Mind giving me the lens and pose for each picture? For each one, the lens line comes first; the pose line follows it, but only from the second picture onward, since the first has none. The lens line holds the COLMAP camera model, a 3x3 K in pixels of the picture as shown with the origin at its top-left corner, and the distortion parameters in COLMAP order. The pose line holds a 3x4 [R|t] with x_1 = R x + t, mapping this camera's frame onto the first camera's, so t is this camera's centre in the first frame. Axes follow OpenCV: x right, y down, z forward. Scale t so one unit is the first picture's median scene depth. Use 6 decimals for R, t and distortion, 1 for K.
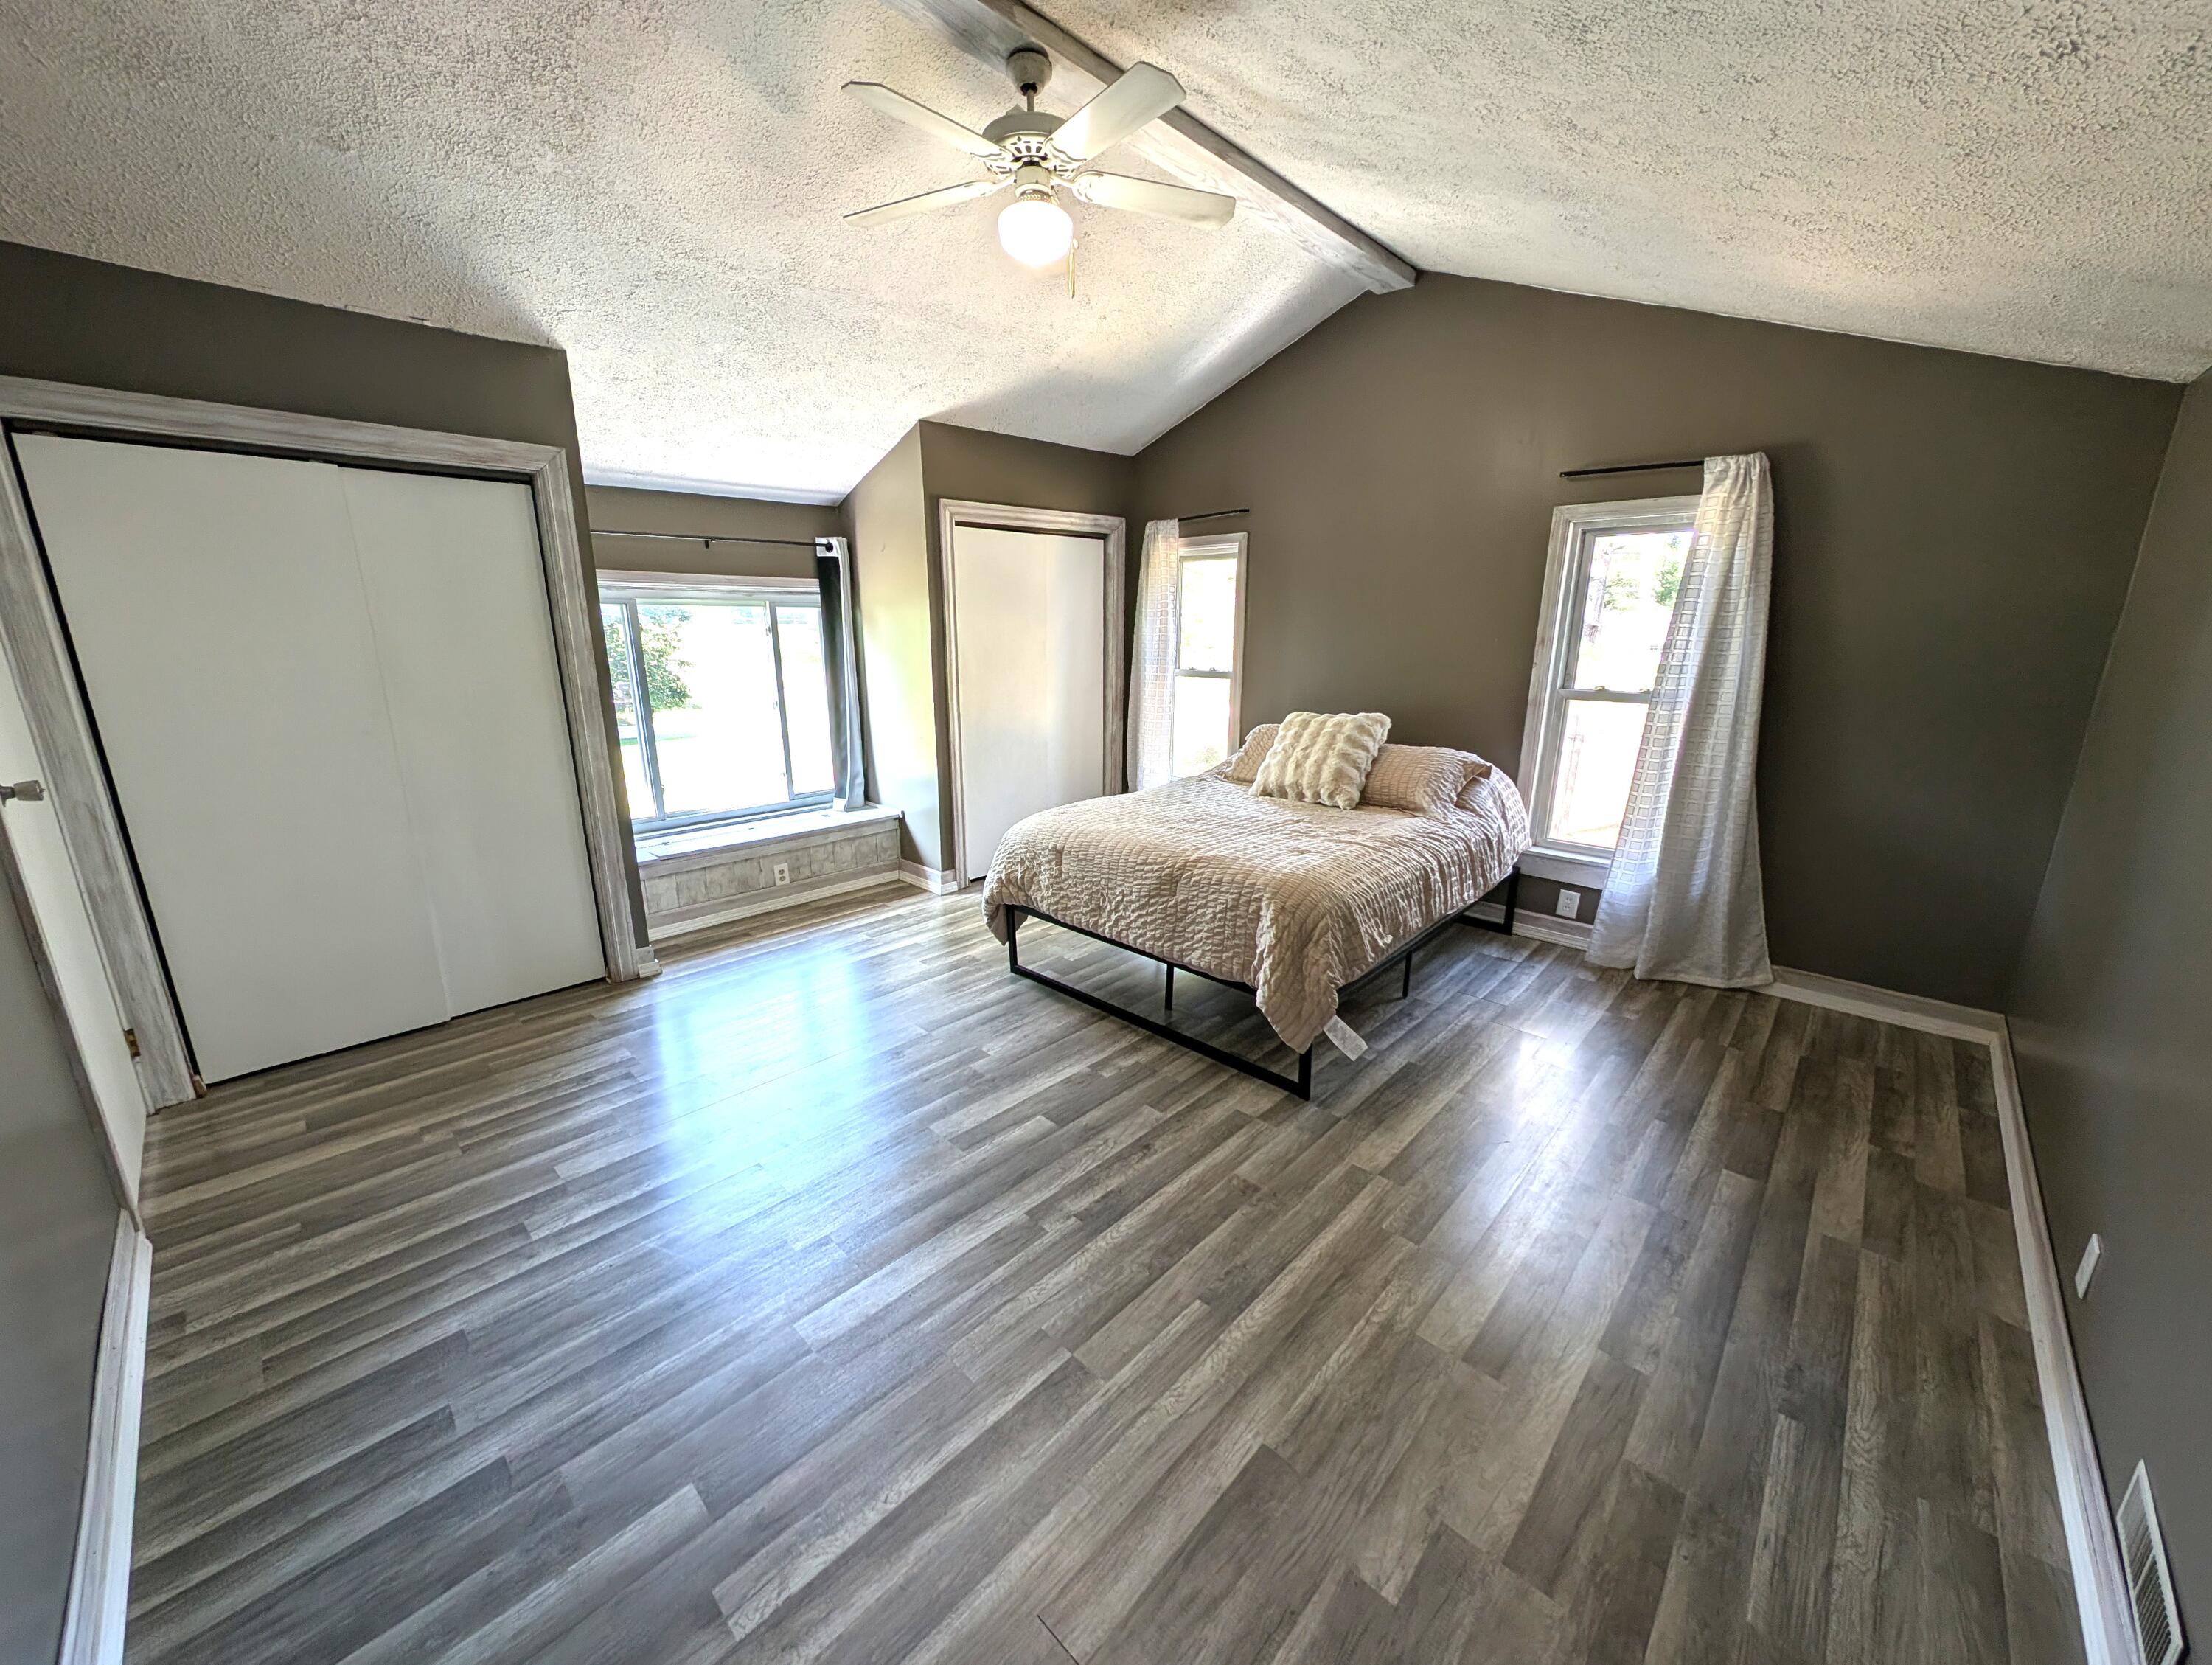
lens RADIAL K [[824.9, 0, 1110.3], [0, 824.9, 829.9], [0, 0, 1]] dist [0.005357, -0.002038]
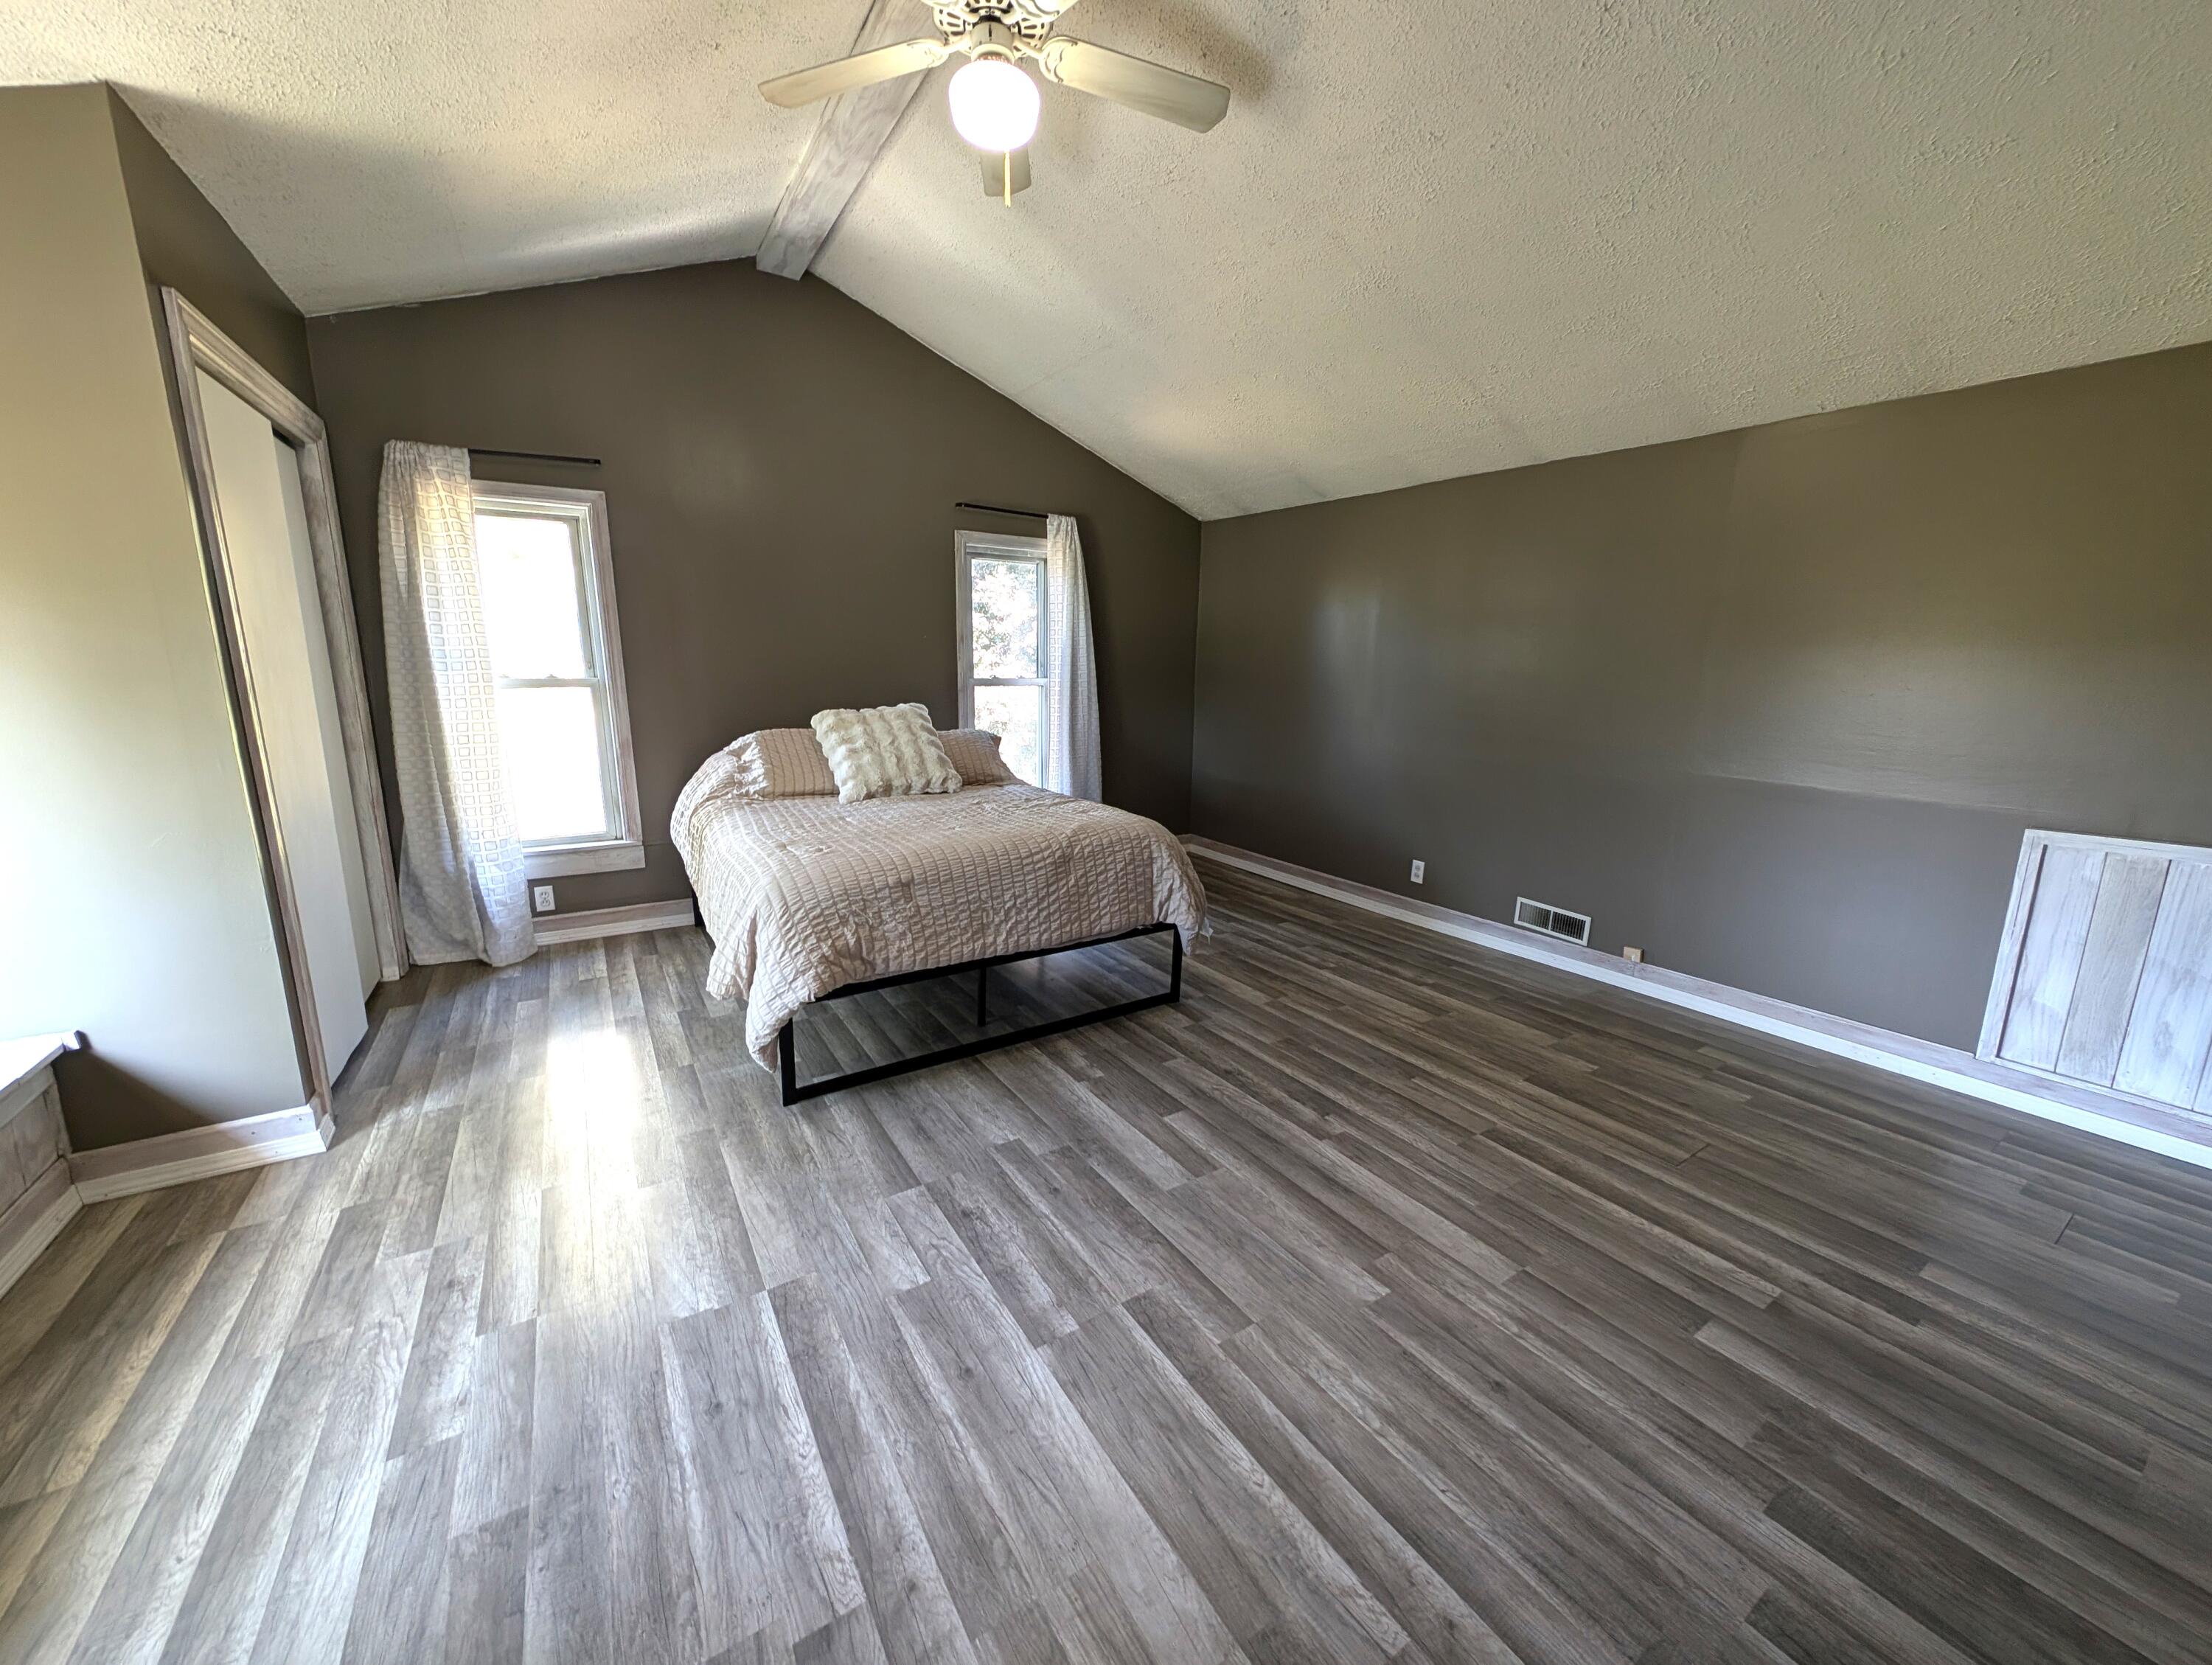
lens RADIAL K [[824.9, 0, 1109.2], [0, 824.9, 832.8], [0, 0, 1]] dist [0.005357, -0.002038]
pose [[0.239758, -0.191843, 0.951689, -0.799350], [0.232130, 0.963176, 0.135678, -0.086725], [-0.942673, 0.188386, 0.275461, 0.649490]]
